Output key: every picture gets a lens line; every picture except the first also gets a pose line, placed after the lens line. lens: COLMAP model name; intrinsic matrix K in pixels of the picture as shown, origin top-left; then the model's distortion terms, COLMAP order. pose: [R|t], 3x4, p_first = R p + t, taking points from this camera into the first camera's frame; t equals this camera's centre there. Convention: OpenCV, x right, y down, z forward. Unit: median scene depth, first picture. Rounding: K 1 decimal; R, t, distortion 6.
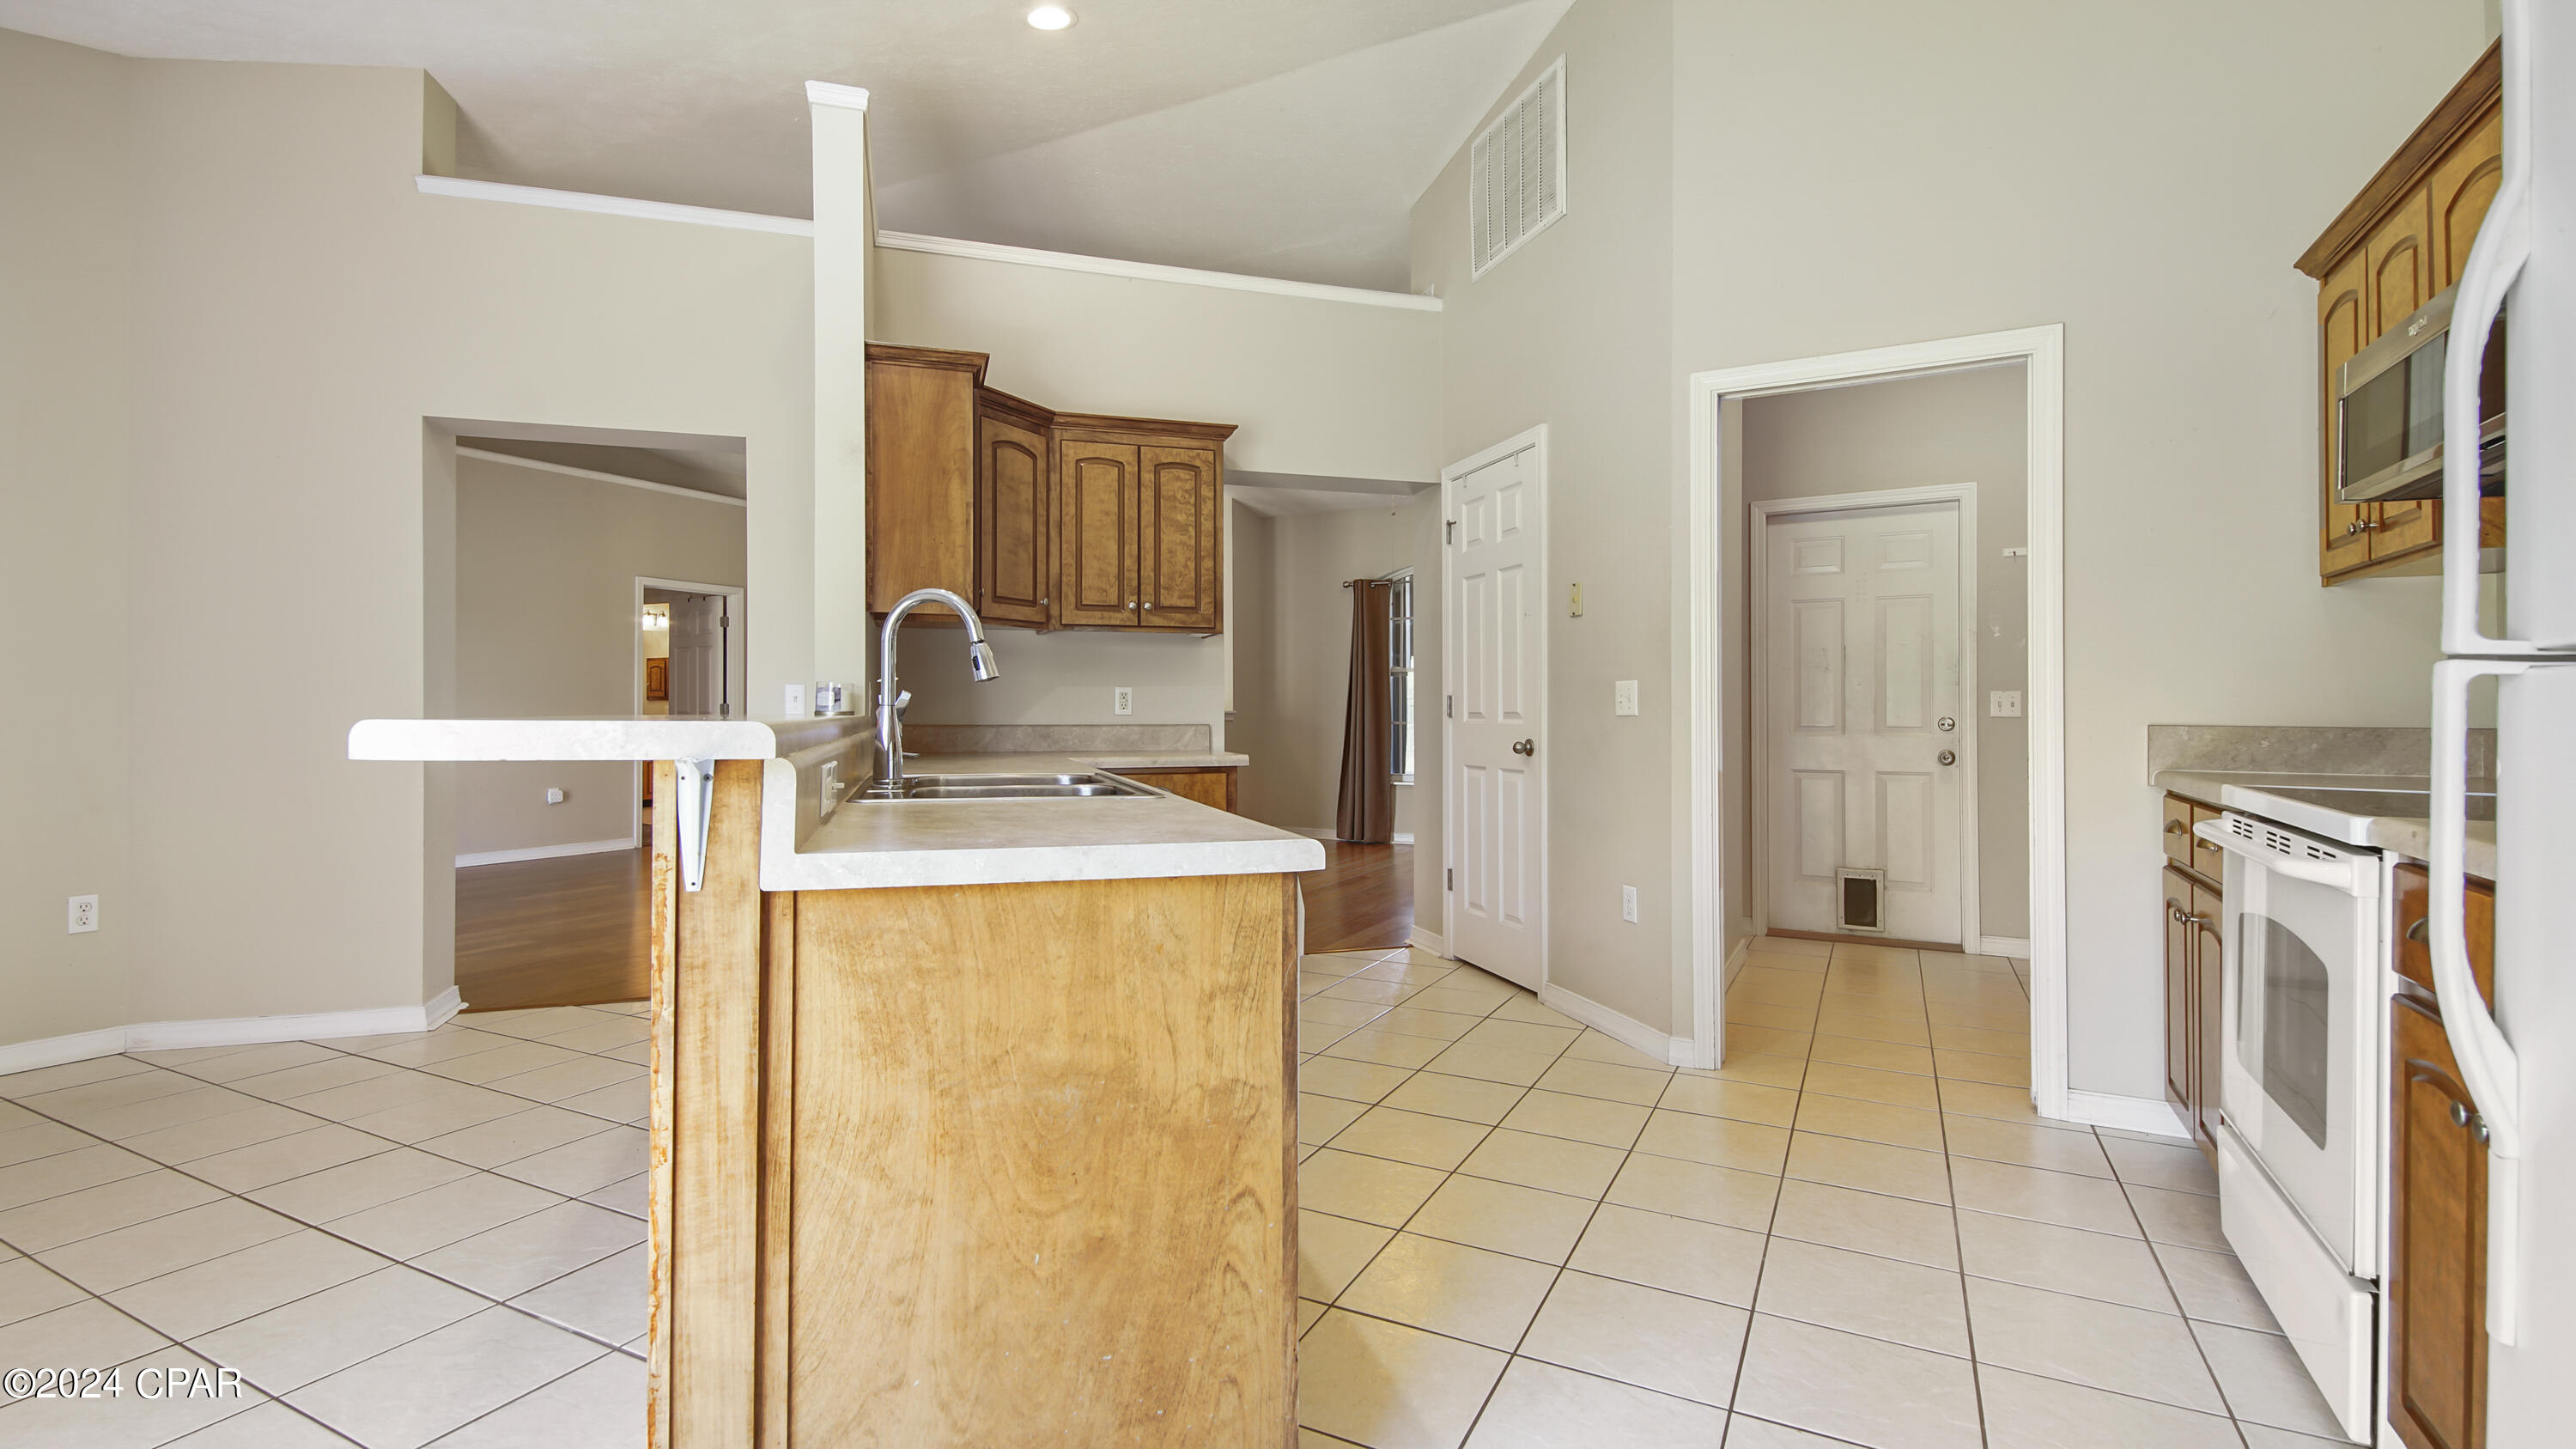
lens RADIAL K [[1036.5, 0, 1278.9], [0, 1036.5, 713.0], [0, 0, 1]] dist [-0.000156, 0.000024]
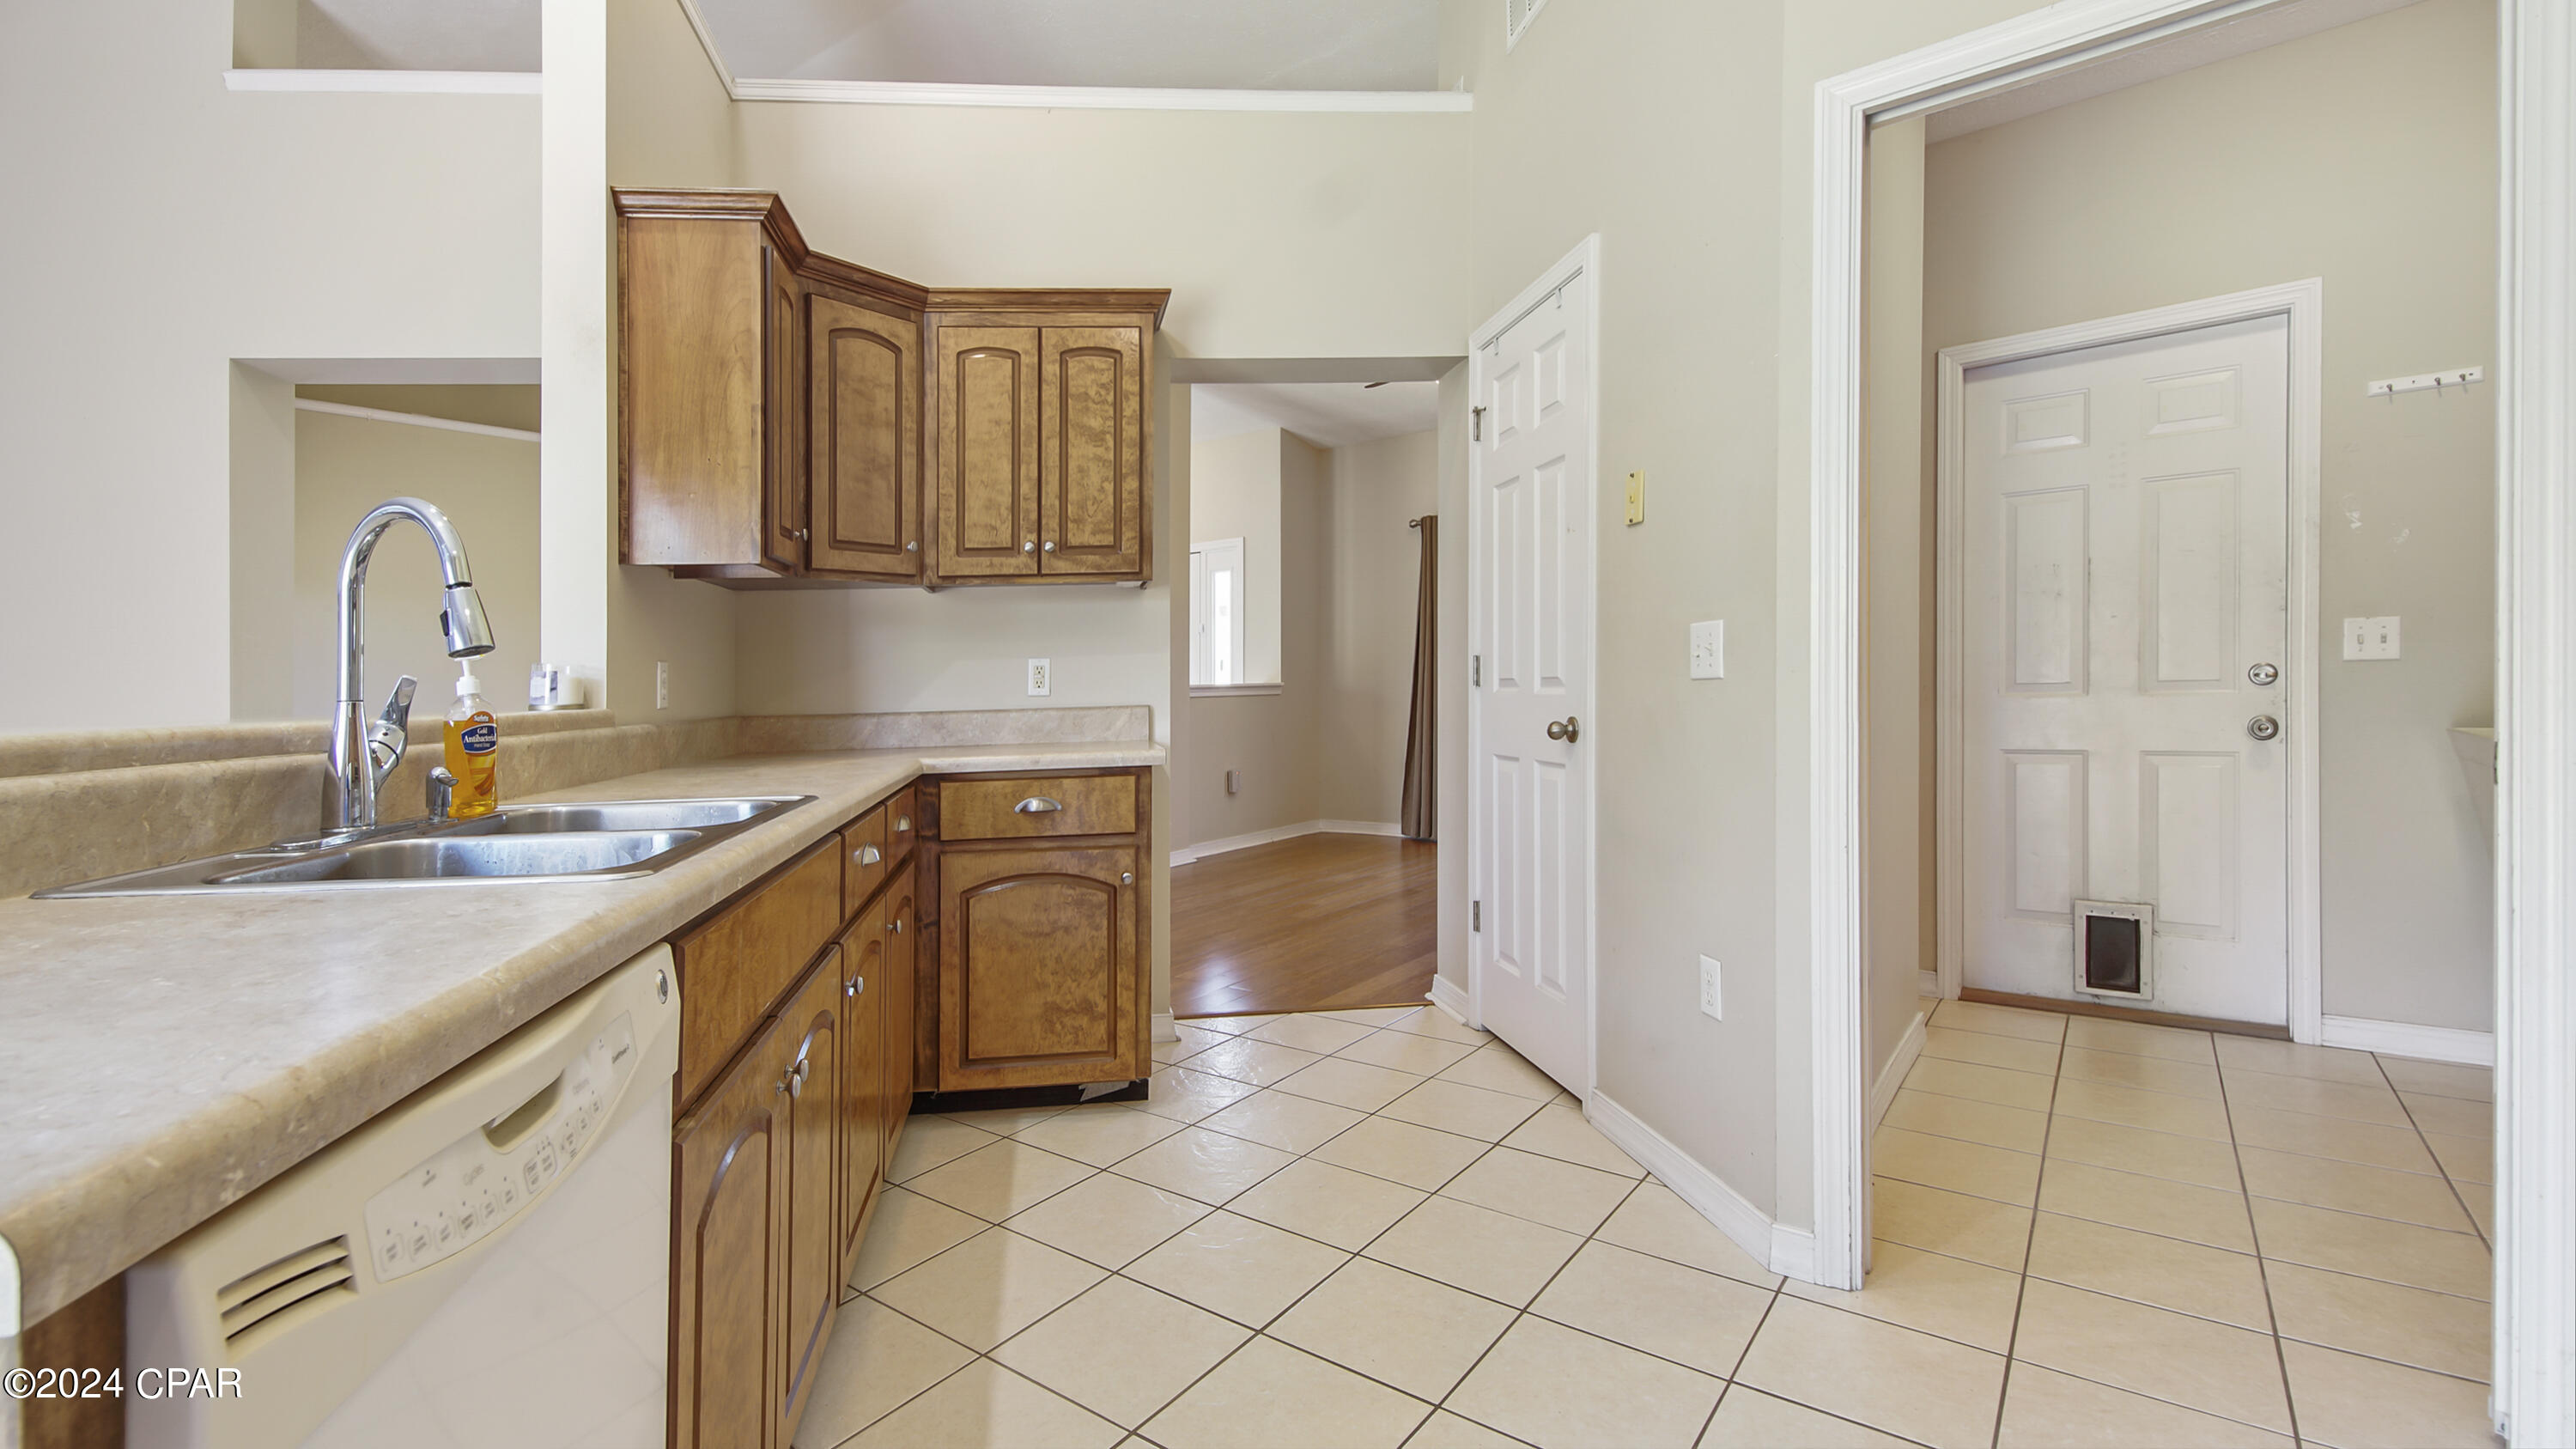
lens RADIAL K [[1185.1, 0, 1202.8], [0, 1185.1, 752.7], [0, 0, 1]] dist [0.003802, -0.000305]
pose [[0.990861, -0.021660, -0.133137, 0.088242], [0.029180, 0.998071, 0.054792, -0.000526], [0.131694, -0.058176, 0.989582, 0.177312]]
